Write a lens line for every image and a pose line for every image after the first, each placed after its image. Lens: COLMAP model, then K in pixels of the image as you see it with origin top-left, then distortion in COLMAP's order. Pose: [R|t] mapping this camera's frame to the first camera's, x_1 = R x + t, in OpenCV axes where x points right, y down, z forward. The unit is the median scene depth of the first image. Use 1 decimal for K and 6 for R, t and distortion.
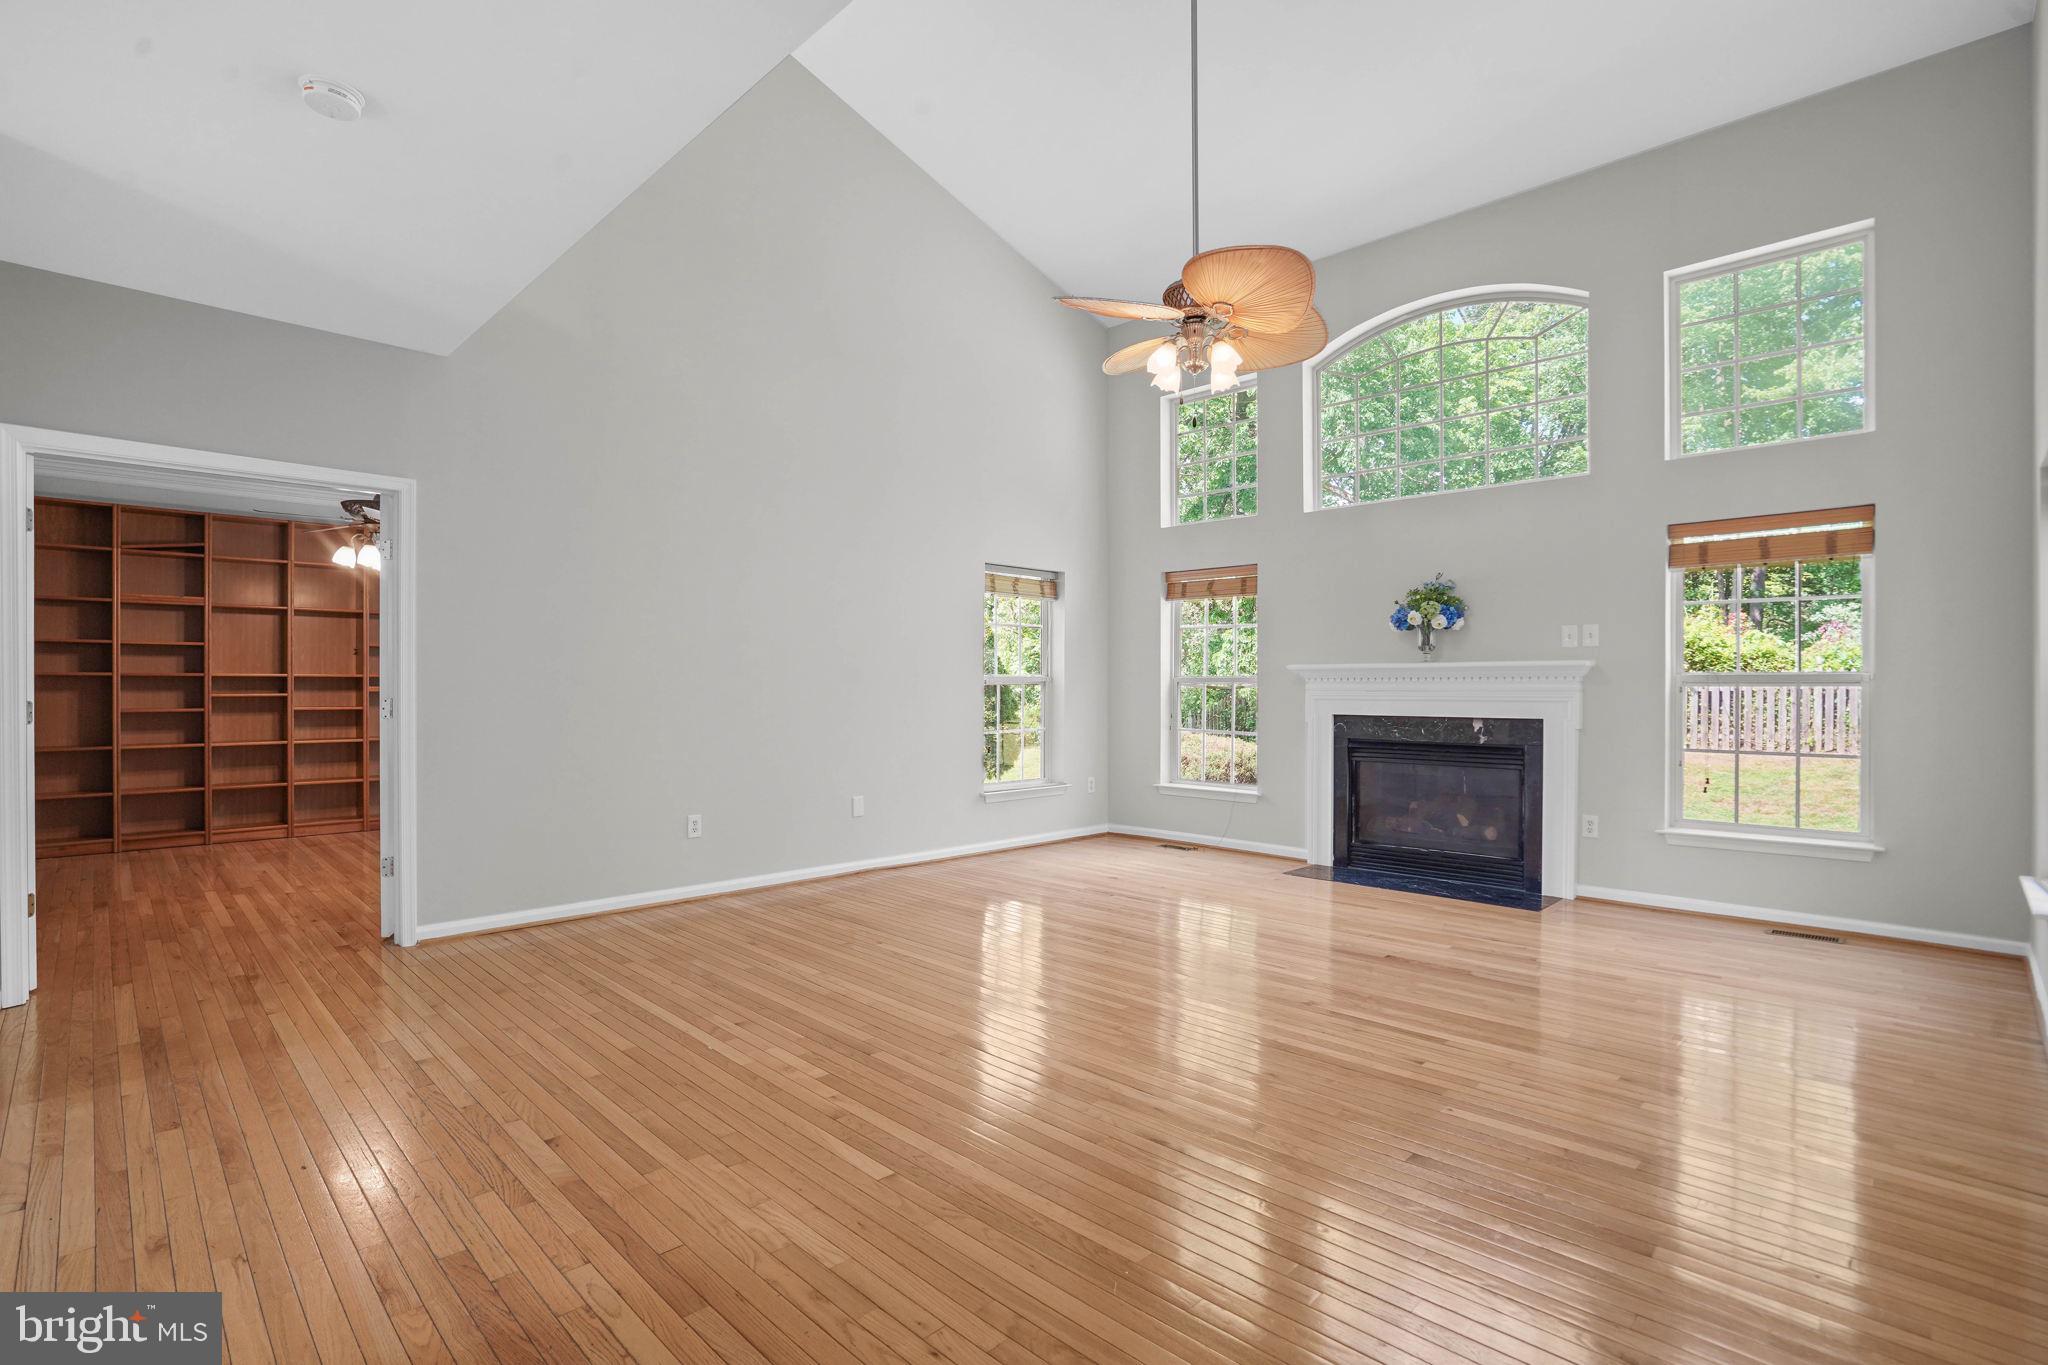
lens RADIAL K [[941.4, 0, 1026.4], [0, 941.4, 686.7], [0, 0, 1]] dist [-0.038799, 0.005877]
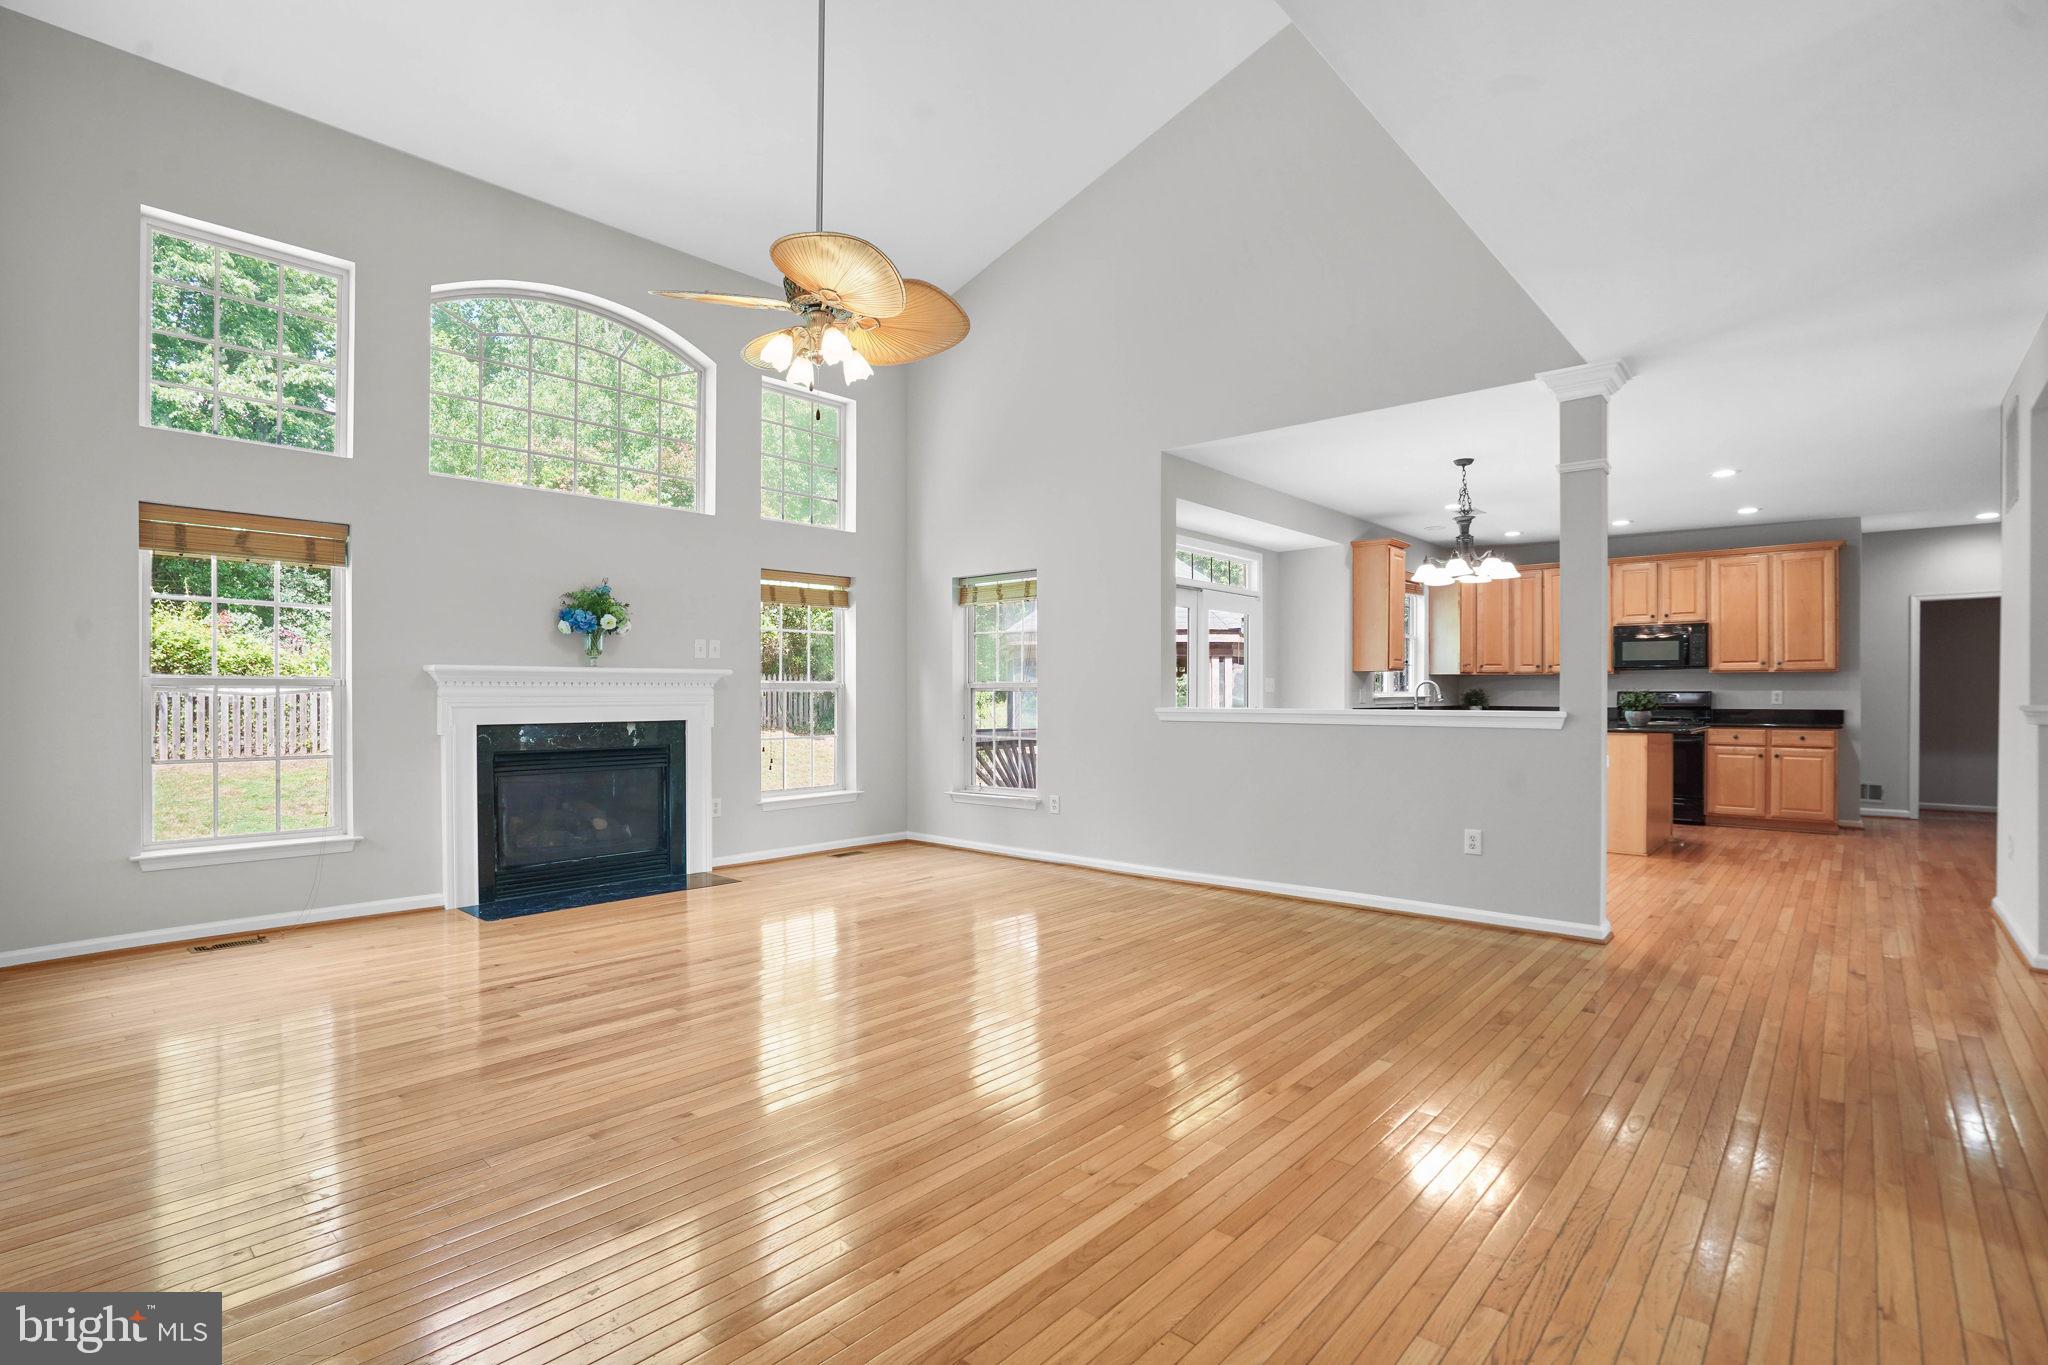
lens RADIAL K [[941.4, 0, 982.4], [0, 941.4, 695.1], [0, 0, 1]] dist [-0.038799, 0.005877]
pose [[-0.003621, -0.003841, 0.999986, -0.553450], [0.000626, 0.999992, 0.003843, -0.000118], [-0.999993, 0.000640, -0.003618, 0.596000]]
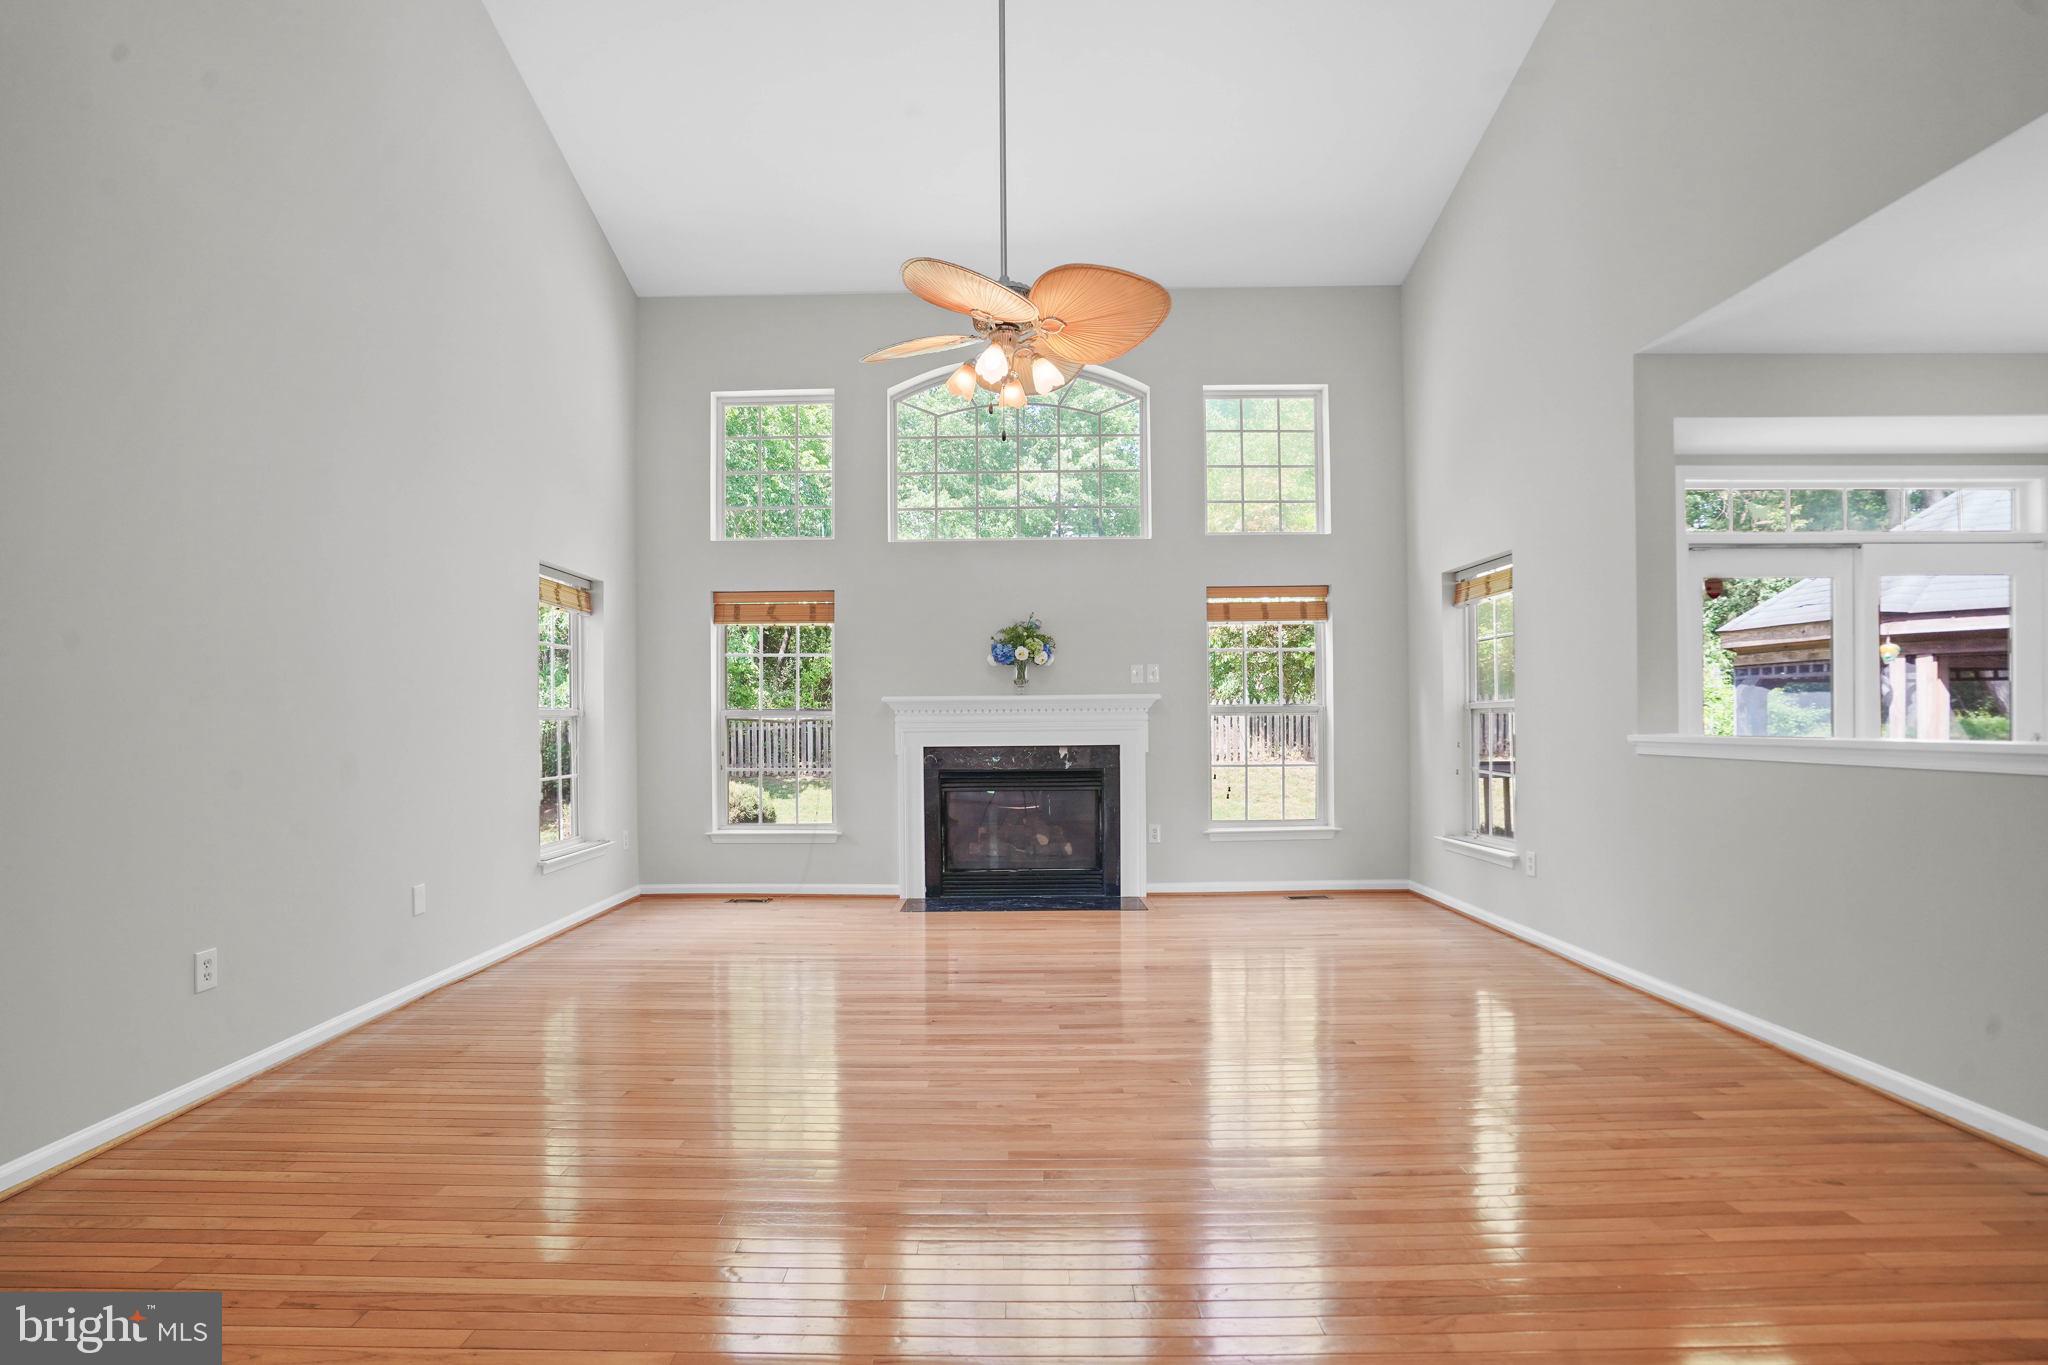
lens RADIAL K [[941.4, 0, 992.9], [0, 941.4, 707.0], [0, 0, 1]] dist [-0.038799, 0.005877]
pose [[0.728200, 0.002558, 0.685360, -0.338690], [0.009913, 0.999849, -0.014264, 0.002677], [-0.685293, 0.017181, 0.728064, 0.234030]]
